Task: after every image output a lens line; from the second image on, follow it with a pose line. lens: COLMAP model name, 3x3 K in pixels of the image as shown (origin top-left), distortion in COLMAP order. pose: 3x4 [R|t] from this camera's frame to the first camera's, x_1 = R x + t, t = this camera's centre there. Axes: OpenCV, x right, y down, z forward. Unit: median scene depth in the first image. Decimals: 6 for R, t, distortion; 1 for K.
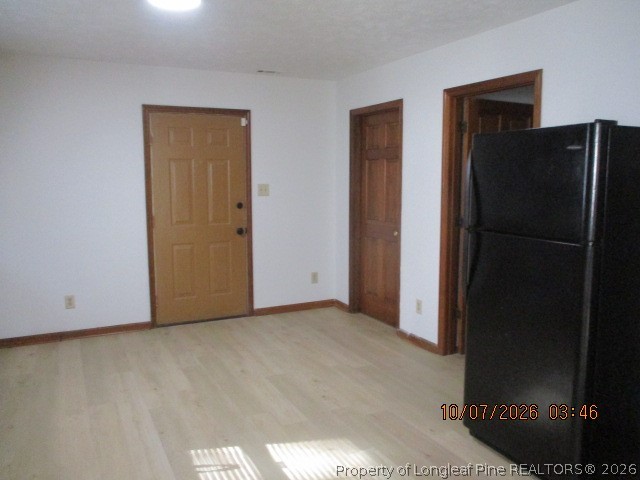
lens RADIAL K [[538.0, 0, 320.0], [0, 538.0, 240.0], [0, 0, 1]] dist [-0.012744, 0.000048]
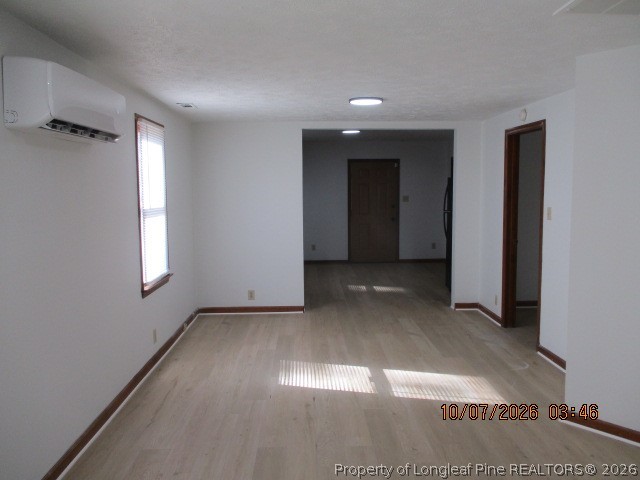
lens RADIAL K [[538.0, 0, 320.0], [0, 538.0, 240.0], [0, 0, 1]] dist [-0.012744, 0.000048]
pose [[0.909694, 0.038199, -0.413519, 0.456960], [-0.047094, 0.998826, -0.011333, 0.101597], [0.412600, 0.029784, 0.910425, -0.977239]]
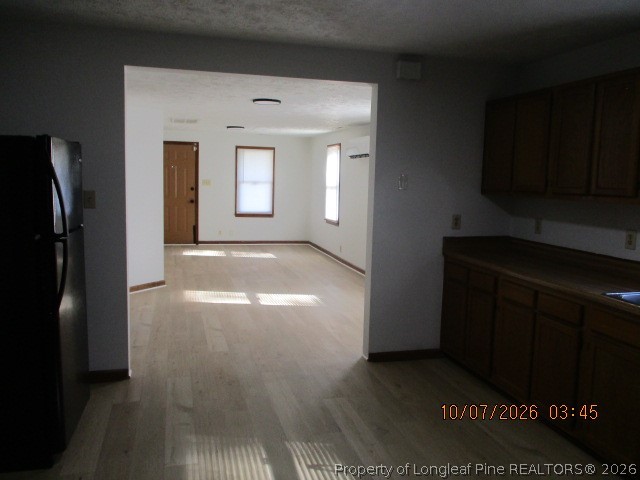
lens RADIAL K [[538.0, 0, 320.0], [0, 538.0, 240.0], [0, 0, 1]] dist [-0.012744, 0.000048]
pose [[-0.981135, -0.036598, 0.189829, -0.202363], [0.008476, 0.972831, 0.231362, -0.132772], [-0.193139, 0.228607, -0.954168, 1.019430]]
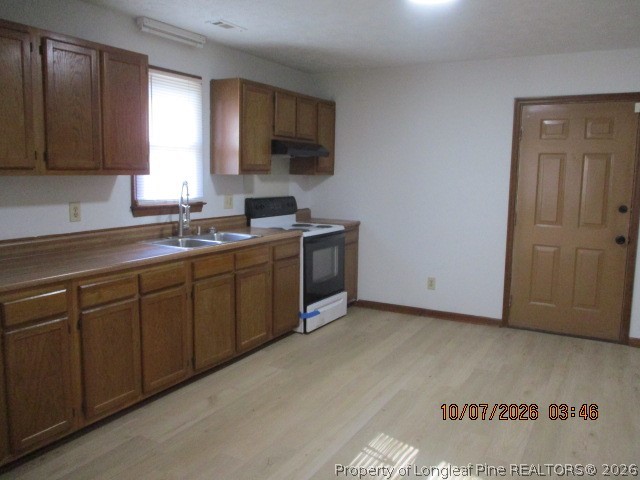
lens RADIAL K [[536.0, 0, 320.5], [0, 536.0, 232.0], [0, 0, 1]] dist [-0.008064, -0.003355]
pose [[0.567046, 0.107049, -0.816700, 0.274757], [-0.115520, 0.992055, 0.049826, -0.016943], [0.815545, 0.066091, 0.574907, 0.158275]]
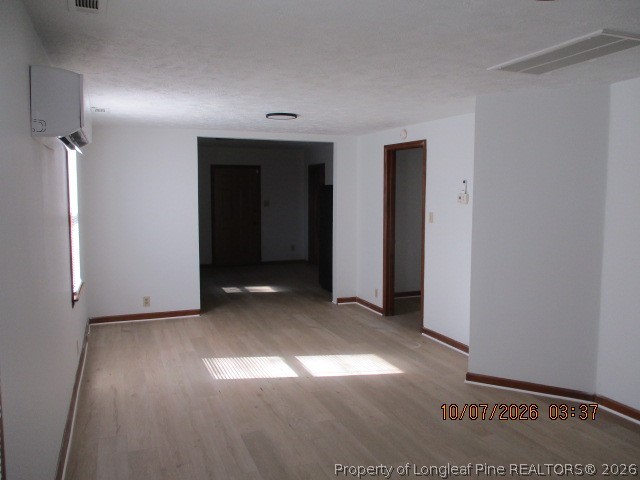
lens RADIAL K [[540.8, 0, 320.0], [0, 540.8, 240.0], [0, 0, 1]] dist [-0.004091, 0.002037]
pose [[0.996046, 0.015376, -0.087494, 0.301048], [-0.018026, 0.999400, -0.029578, 0.111062], [0.086986, 0.031038, 0.995726, -1.113844]]
